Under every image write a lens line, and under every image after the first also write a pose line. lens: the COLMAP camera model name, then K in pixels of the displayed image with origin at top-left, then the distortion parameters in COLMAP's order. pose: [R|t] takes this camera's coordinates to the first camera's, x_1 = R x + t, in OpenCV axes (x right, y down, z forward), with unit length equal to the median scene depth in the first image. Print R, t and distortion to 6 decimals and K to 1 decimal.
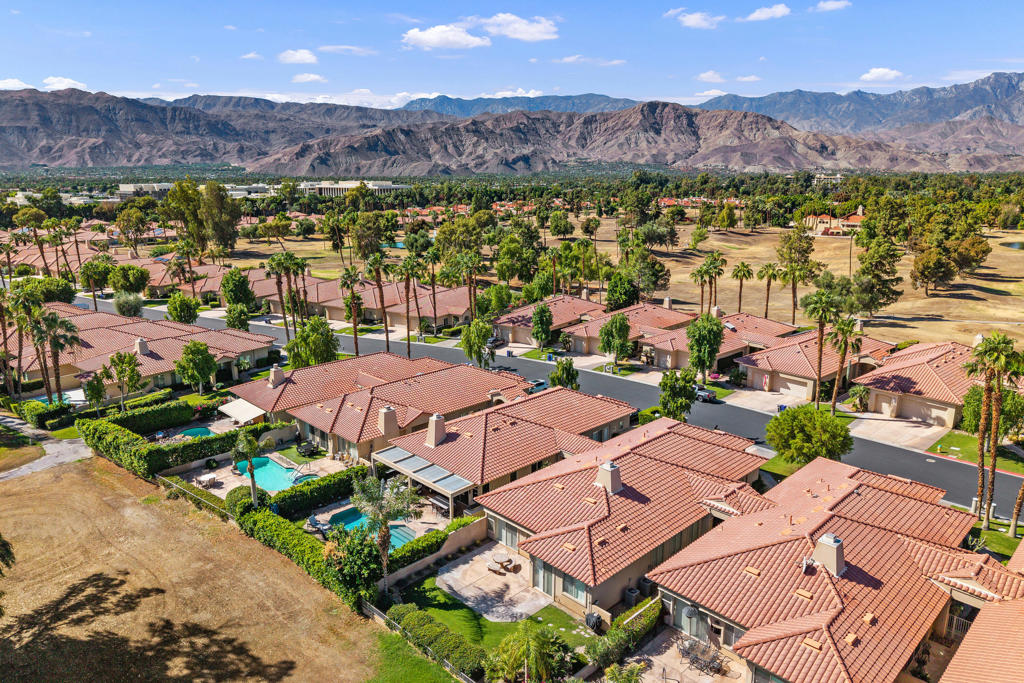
lens RADIAL K [[684.5, 0, 522.6], [0, 684.5, 306.2], [0, 0, 1]] dist [-0.001672, 0.000710]
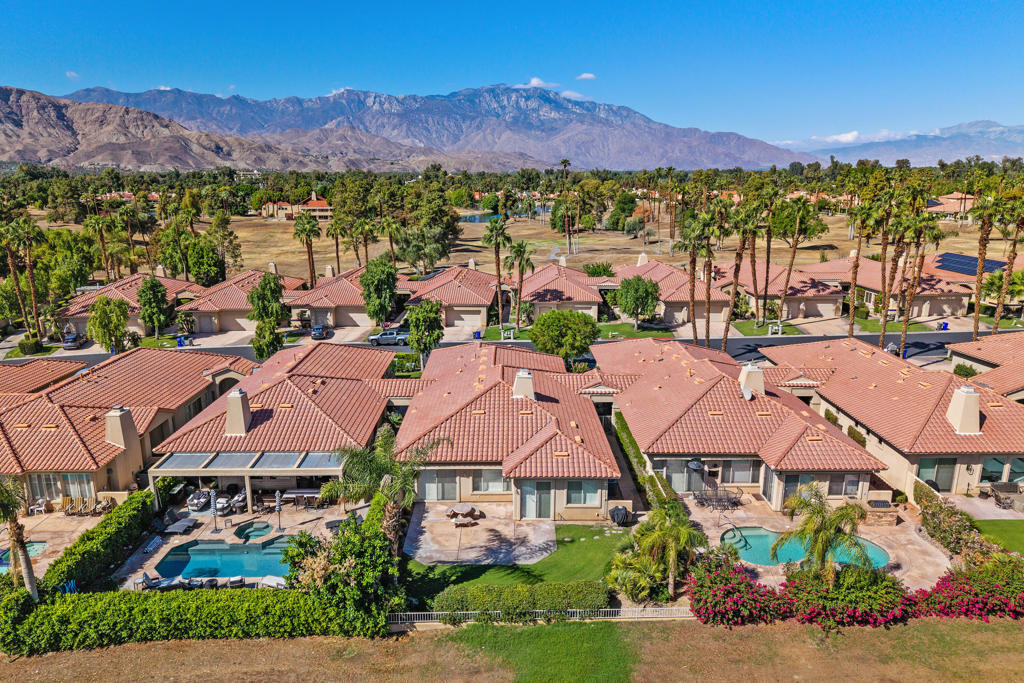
lens RADIAL K [[684.8, 0, 510.1], [0, 684.8, 306.7], [0, 0, 1]] dist [0.025940, -0.025882]
pose [[0.698950, -0.139064, 0.701519, -0.205100], [0.139772, 0.988559, 0.056705, 0.036132], [-0.701379, 0.058419, 0.710391, 0.142243]]
